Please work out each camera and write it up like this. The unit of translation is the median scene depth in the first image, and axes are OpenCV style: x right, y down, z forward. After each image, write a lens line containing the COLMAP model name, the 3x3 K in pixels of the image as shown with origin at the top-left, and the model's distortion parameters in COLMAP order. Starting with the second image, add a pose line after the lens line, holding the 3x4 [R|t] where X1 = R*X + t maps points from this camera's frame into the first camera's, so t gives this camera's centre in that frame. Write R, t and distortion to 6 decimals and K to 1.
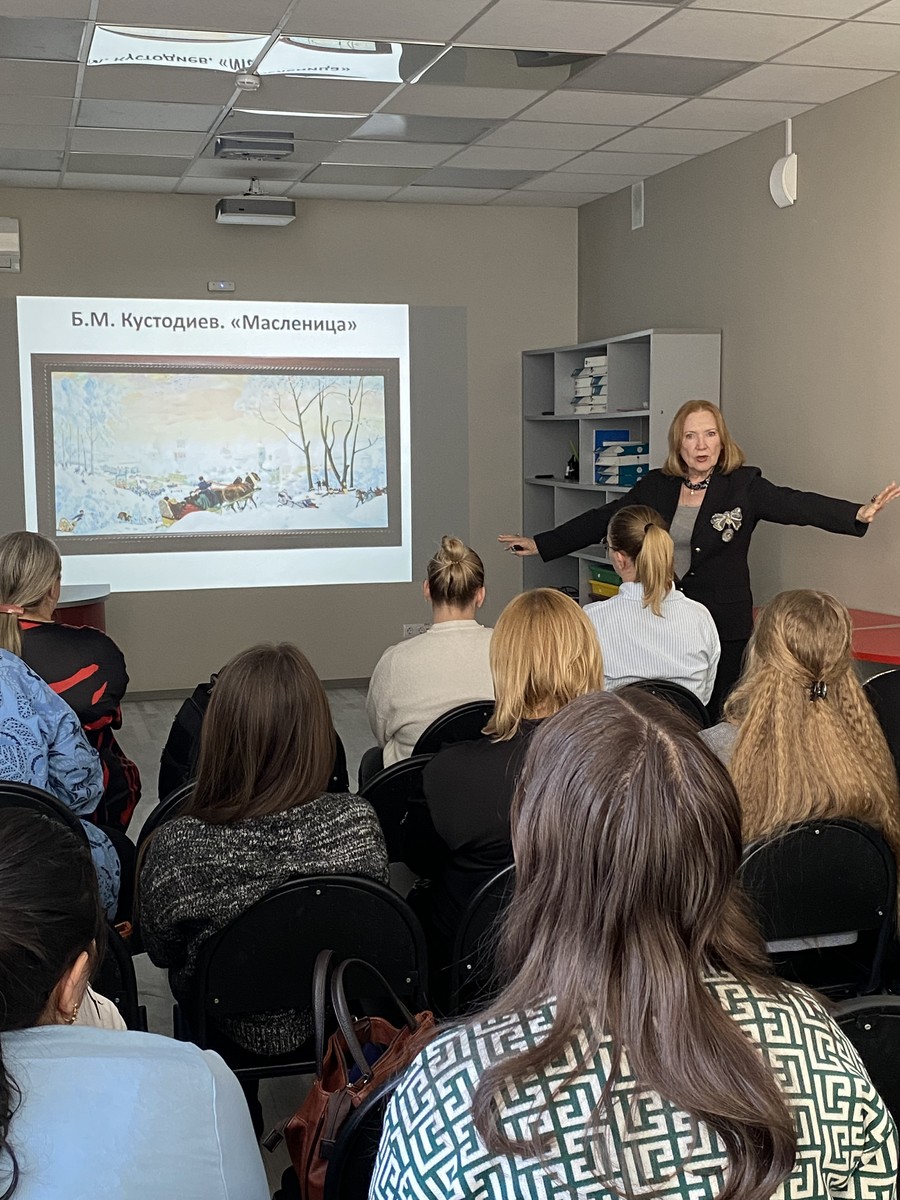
lens RADIAL K [[1545.3, 0, 452.8], [0, 1545.3, 595.6], [0, 0, 1]] dist [0.101545, 0.000000]
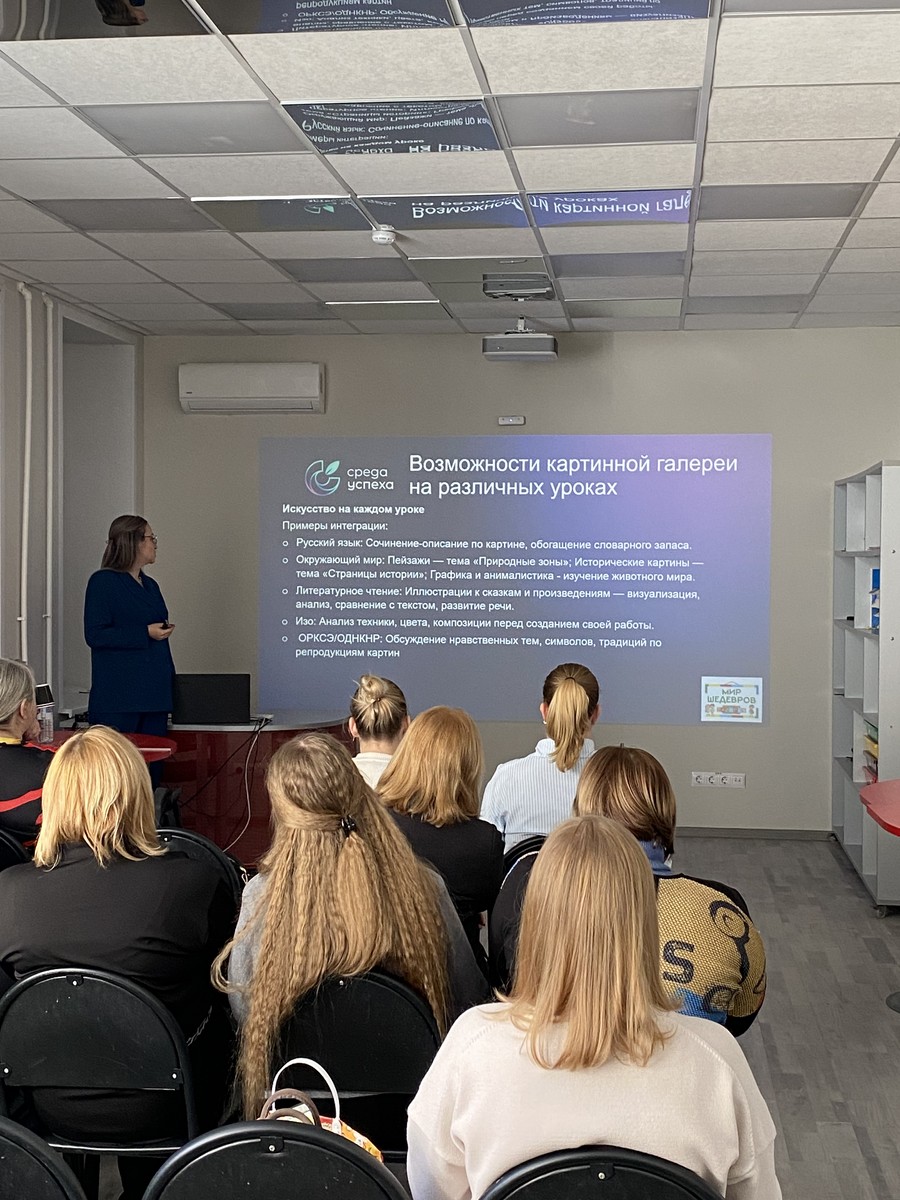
lens RADIAL K [[1683.6, 0, 448.6], [0, 1683.6, 589.7], [0, 0, 1]] dist [0.087104, 0.000000]
pose [[0.923209, 0.019317, -0.383813, 0.298890], [-0.052464, 0.995721, -0.076080, -0.007727], [0.380701, 0.090374, 0.920271, -0.005333]]
